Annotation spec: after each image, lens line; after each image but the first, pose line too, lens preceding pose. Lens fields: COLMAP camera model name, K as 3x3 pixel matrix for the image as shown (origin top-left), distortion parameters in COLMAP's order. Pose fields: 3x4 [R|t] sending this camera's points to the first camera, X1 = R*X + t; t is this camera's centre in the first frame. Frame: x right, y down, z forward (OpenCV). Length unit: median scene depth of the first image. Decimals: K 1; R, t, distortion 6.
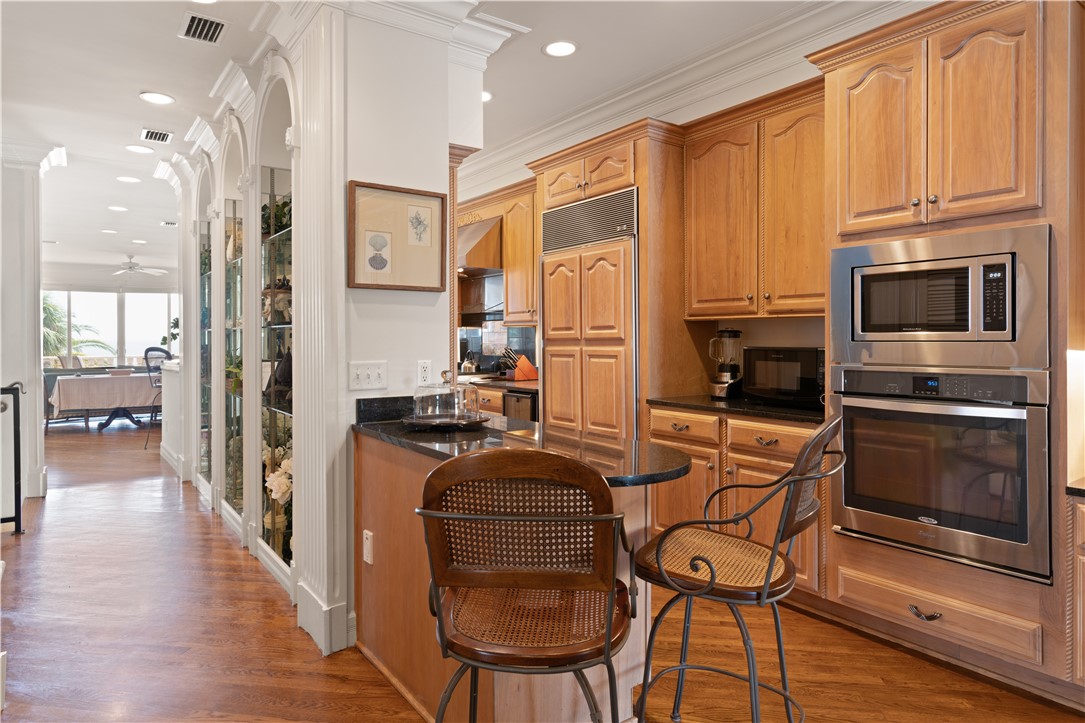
lens RADIAL K [[654.5, 0, 542.8], [0, 654.5, 325.1], [0, 0, 1]] dist [0.003399, 0.001619]
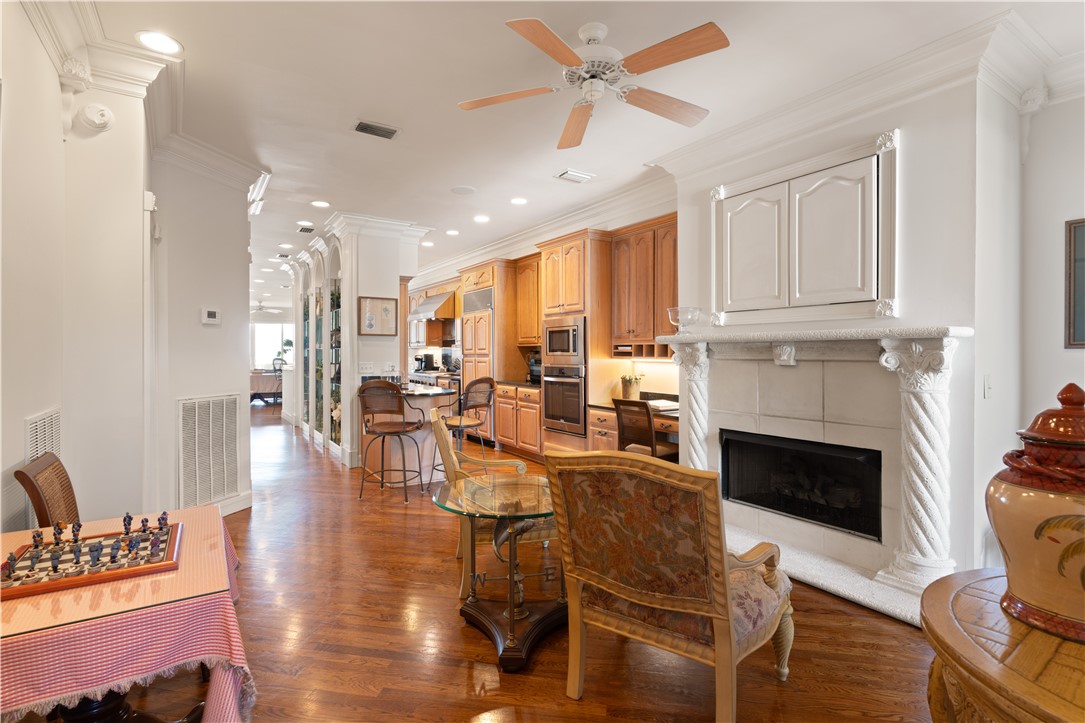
lens RADIAL K [[512.8, 0, 541.3], [0, 512.8, 340.5], [0, 0, 1]] dist [0.002470, 0.000696]
pose [[0.999033, 0.000743, -0.043956, 0.386213], [-0.000881, 0.999995, -0.003128, -0.021330], [0.043954, 0.003164, 0.999029, -0.760356]]
